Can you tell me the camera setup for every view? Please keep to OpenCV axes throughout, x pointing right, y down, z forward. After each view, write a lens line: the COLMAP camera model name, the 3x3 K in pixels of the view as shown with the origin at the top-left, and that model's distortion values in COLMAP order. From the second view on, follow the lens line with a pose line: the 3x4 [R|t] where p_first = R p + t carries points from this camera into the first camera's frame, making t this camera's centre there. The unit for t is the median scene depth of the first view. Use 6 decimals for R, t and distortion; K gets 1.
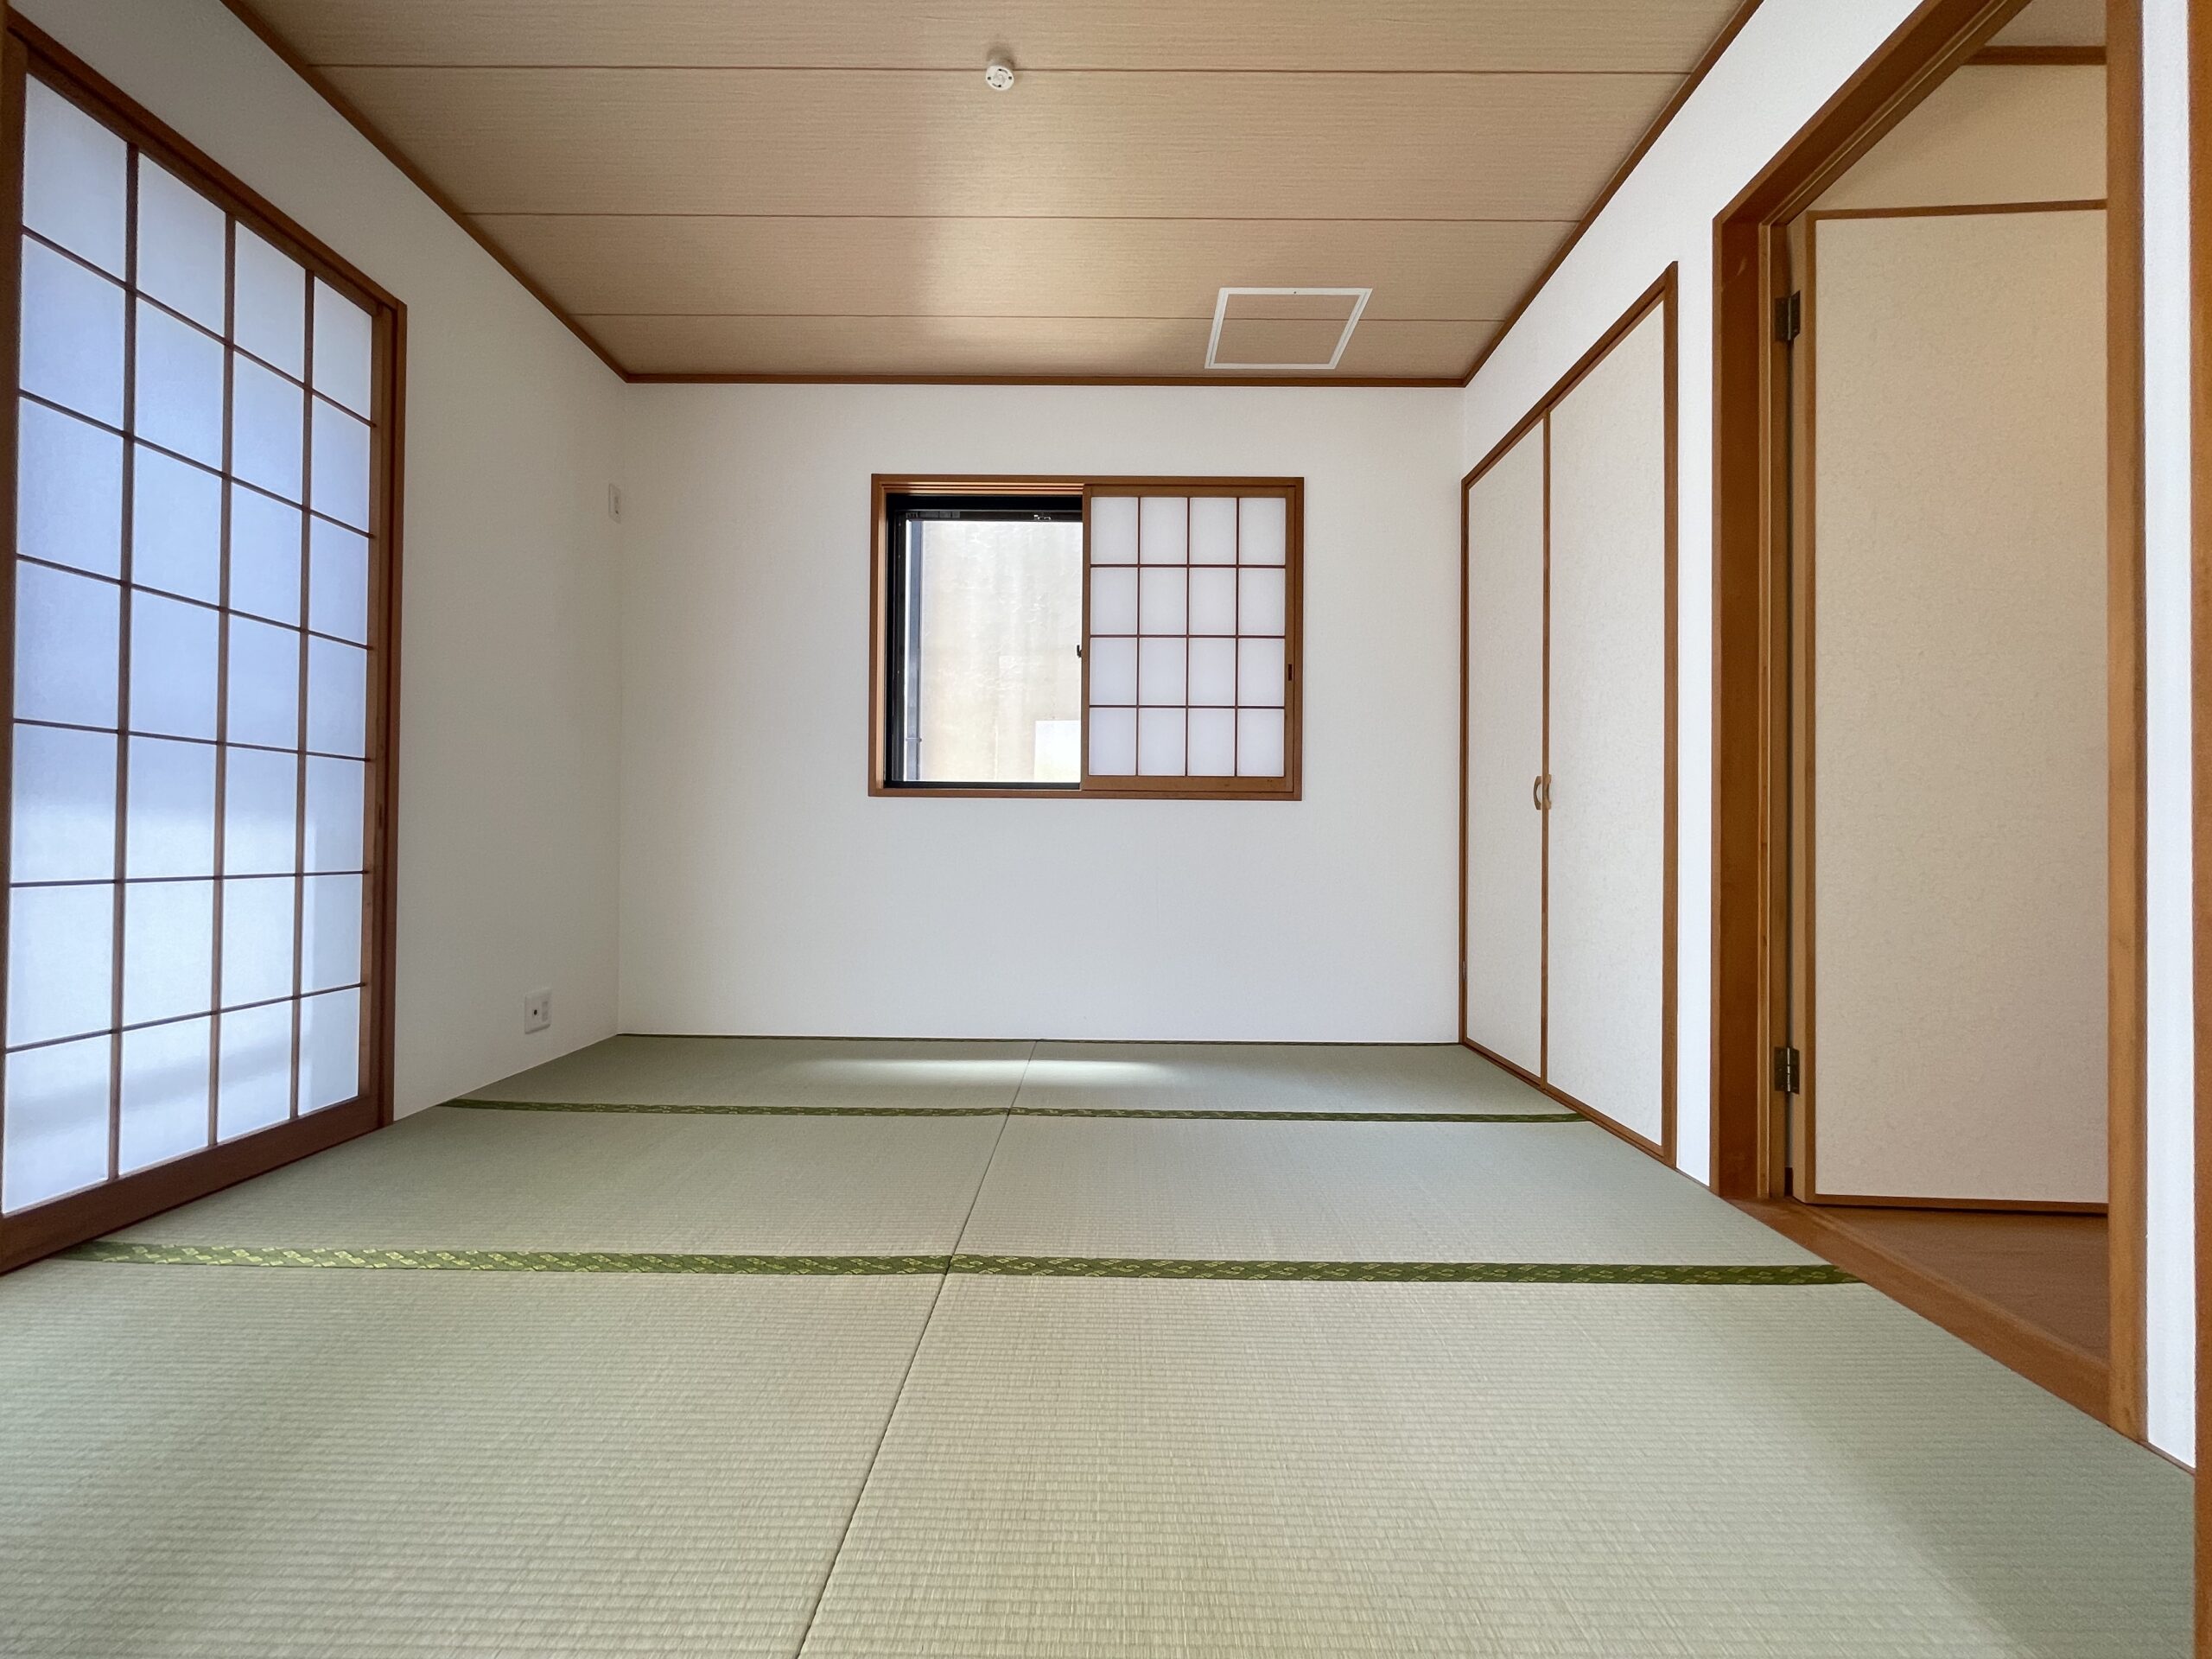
lens RADIAL K [[893.9, 0, 1107.9], [0, 893.9, 833.4], [0, 0, 1]] dist [0.000004, -0.000316]
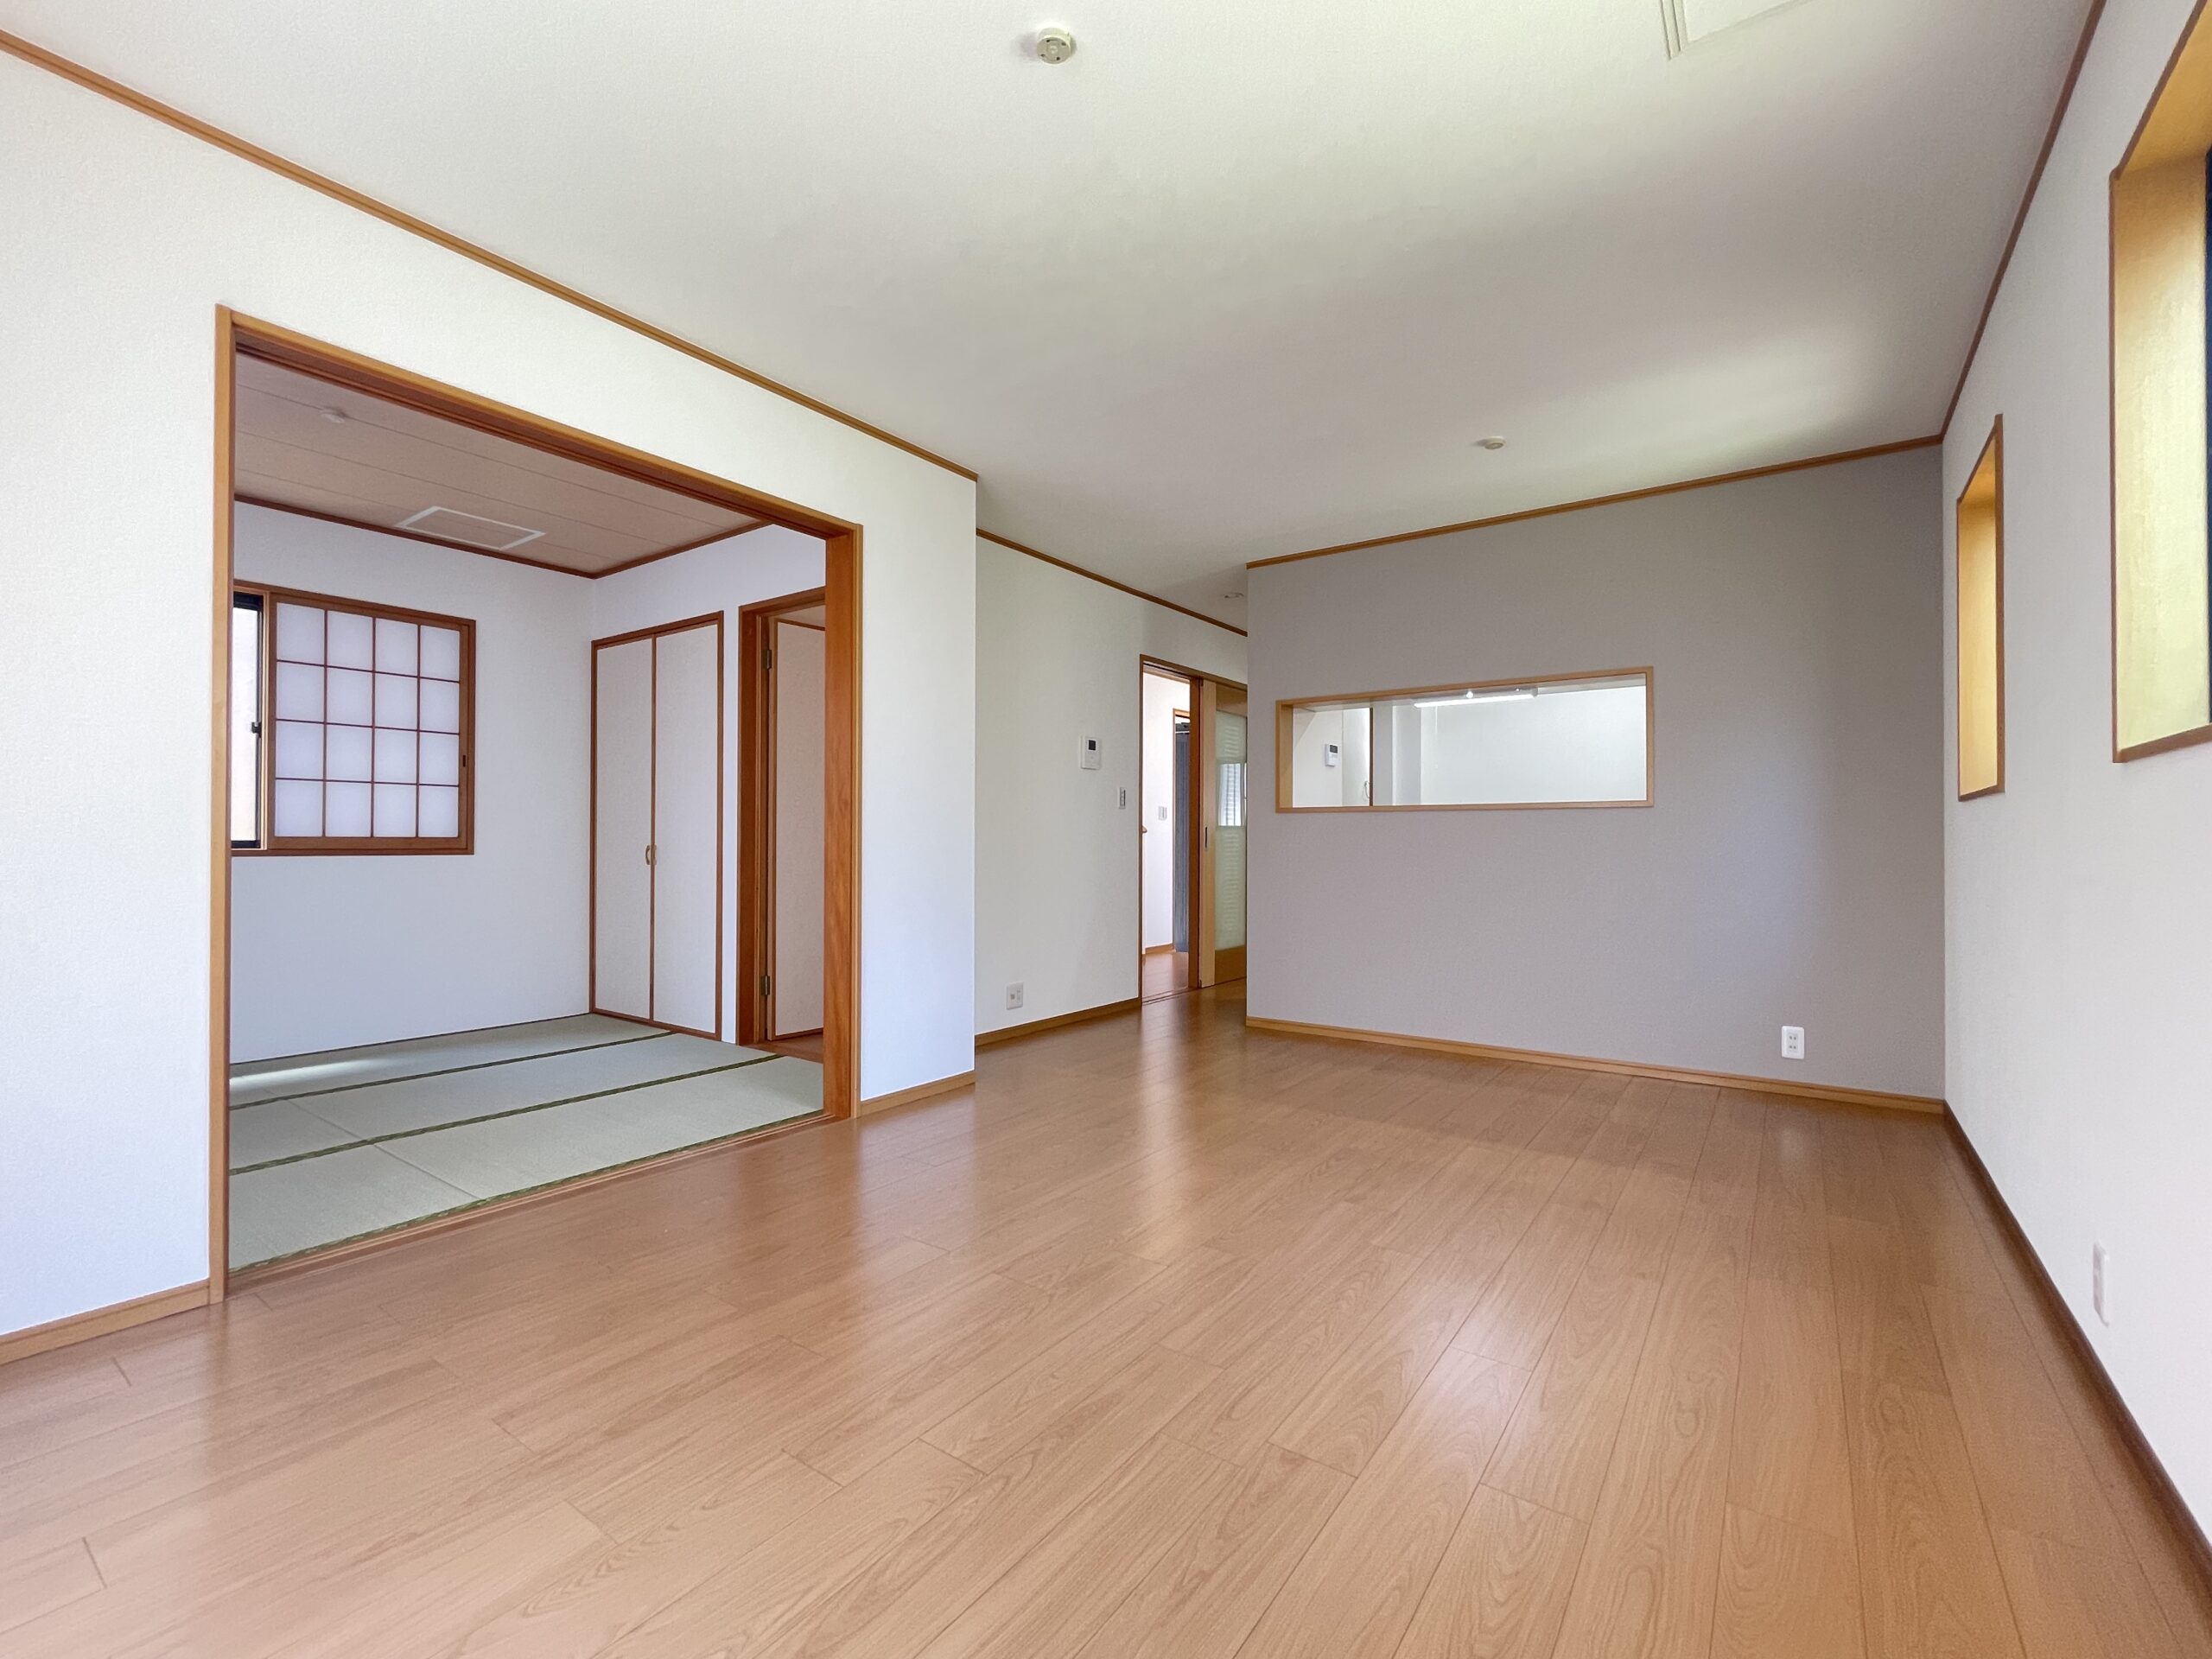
lens RADIAL K [[970.0, 0, 1107.7], [0, 970.0, 836.4], [0, 0, 1]] dist [0.003716, 0.000254]
pose [[0.576051, -0.002130, 0.817411, -0.496944], [-0.007384, 0.999942, 0.007809, -0.093580], [-0.817380, -0.010534, 0.576002, -0.740718]]
